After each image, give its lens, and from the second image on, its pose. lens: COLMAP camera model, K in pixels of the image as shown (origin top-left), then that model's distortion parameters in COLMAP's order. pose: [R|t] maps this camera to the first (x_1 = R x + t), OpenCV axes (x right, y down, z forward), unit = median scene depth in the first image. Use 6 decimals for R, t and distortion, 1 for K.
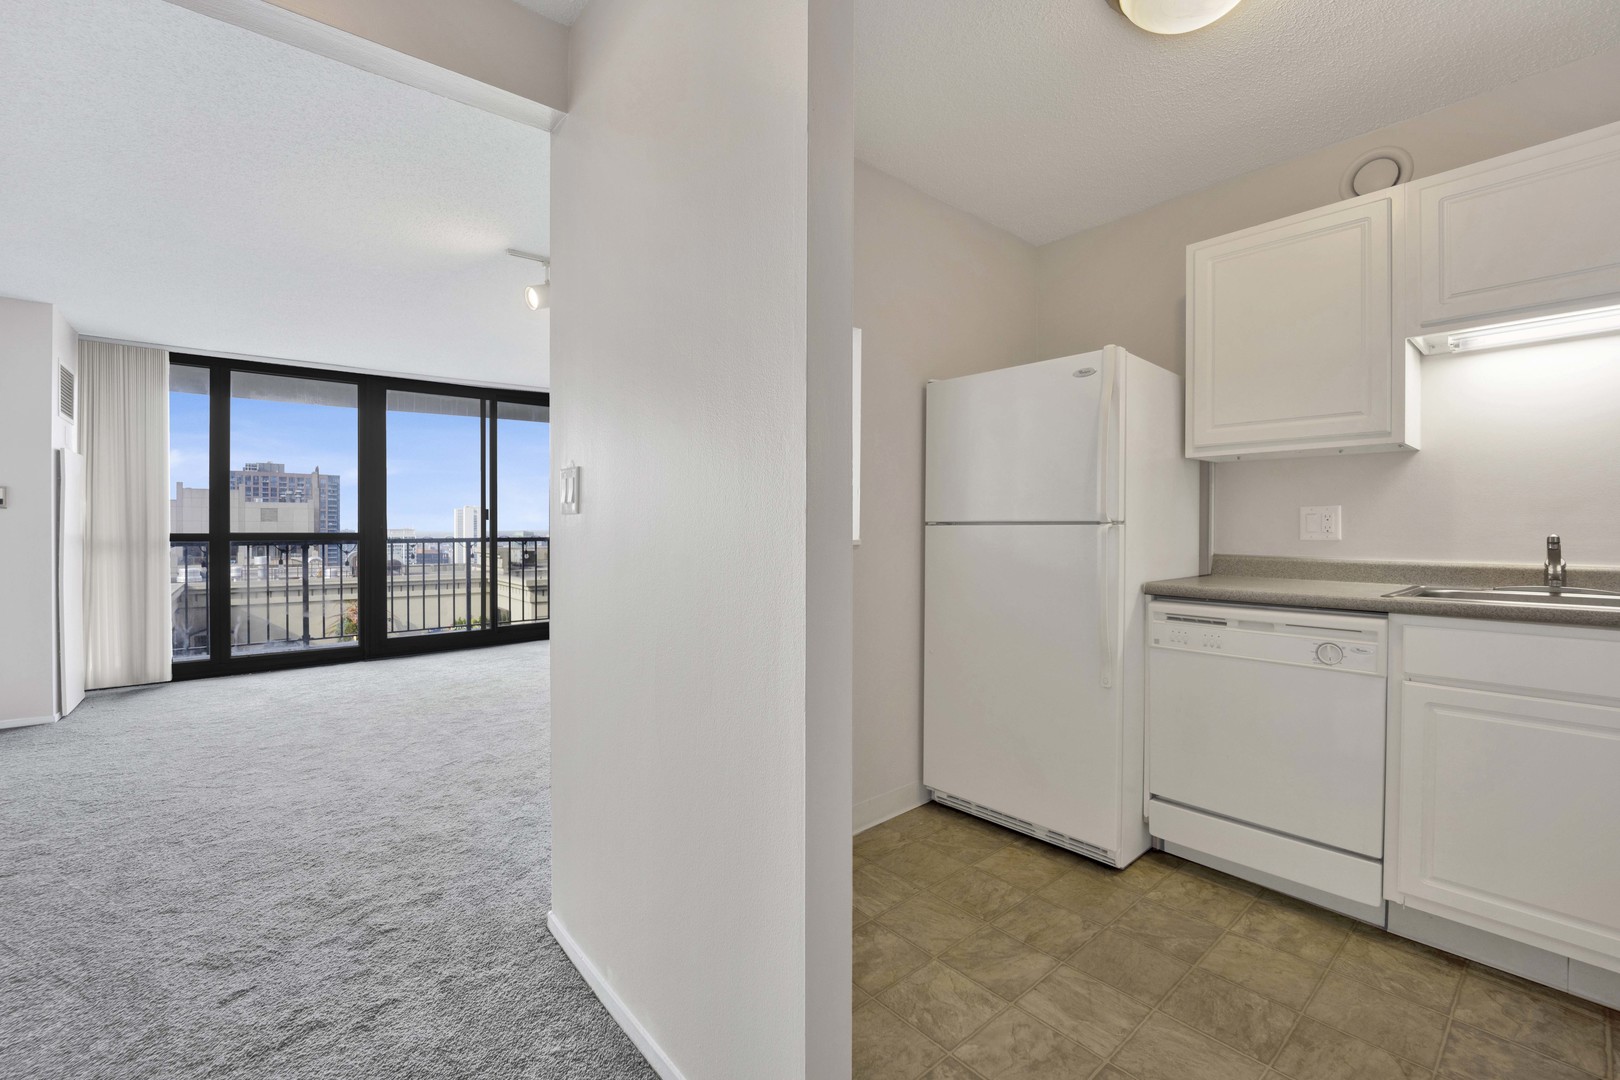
lens RADIAL K [[683.9, 0, 802.4], [0, 683.9, 530.4], [0, 0, 1]] dist [-0.014221, 0.000165]
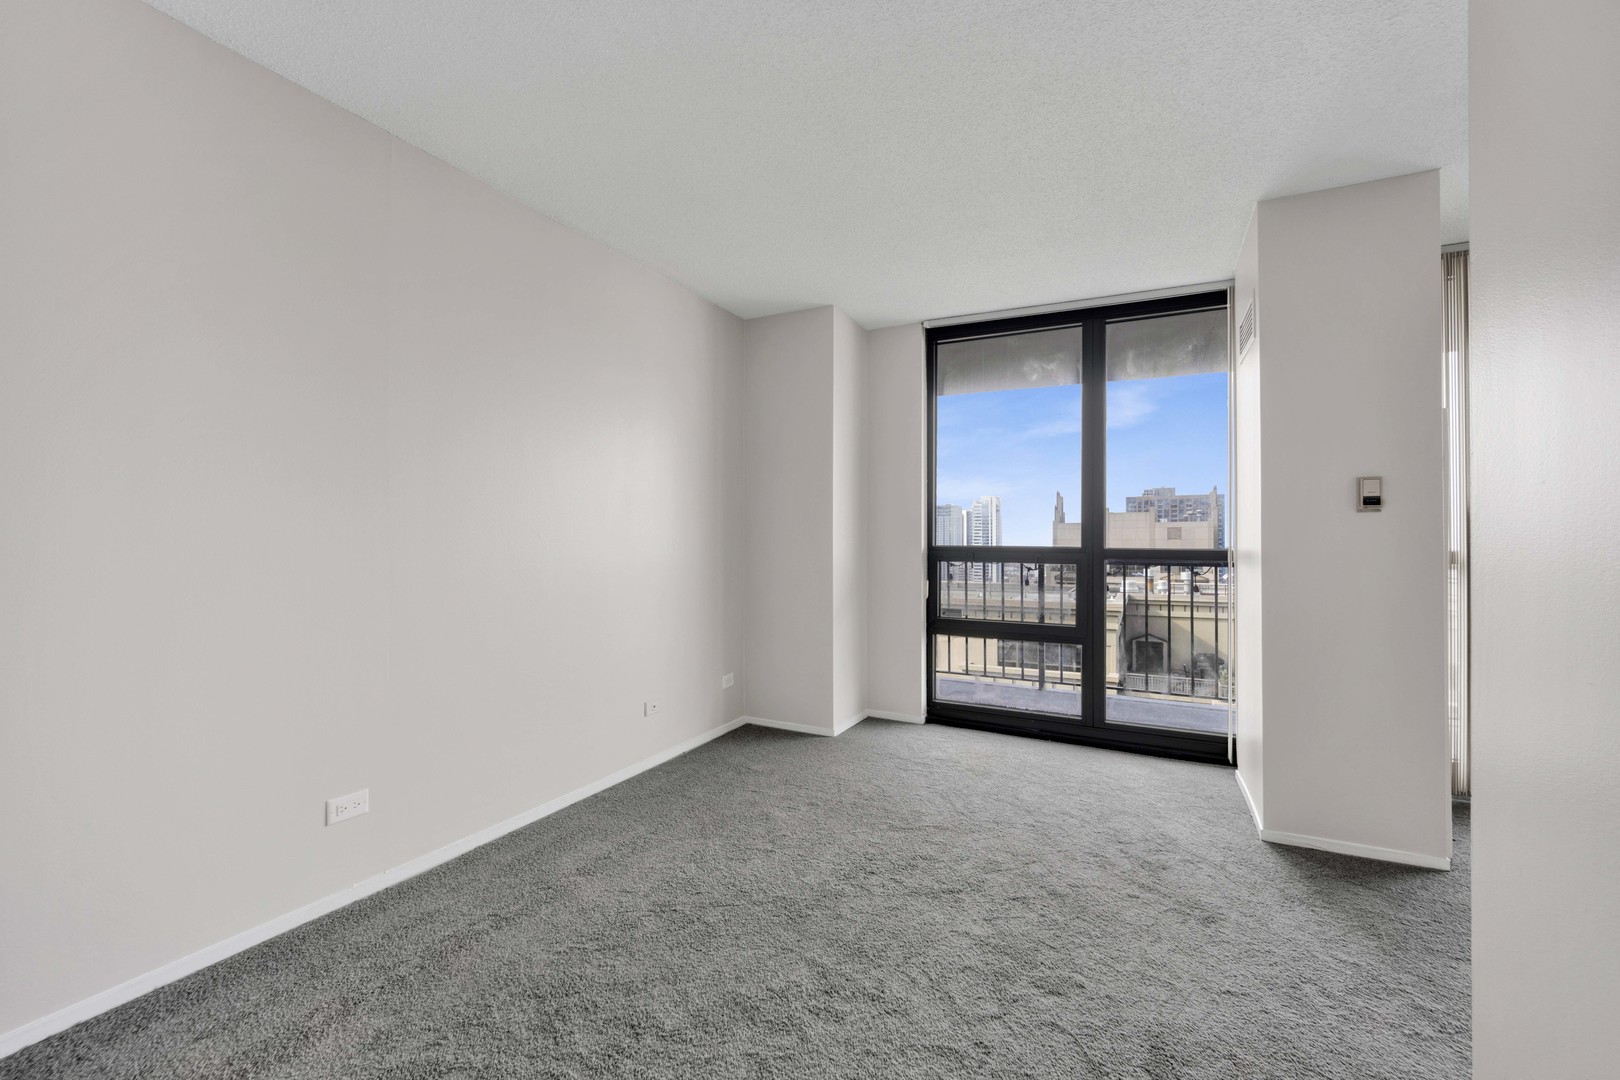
lens RADIAL K [[674.3, 0, 810.0], [0, 674.3, 540.0], [0, 0, 1]] dist [-0.001991, -0.000094]
pose [[0.414585, -0.009850, -0.909957, -0.677336], [-0.000808, 0.999937, -0.011192, 0.002473], [0.910010, 0.005375, 0.414551, 0.202315]]
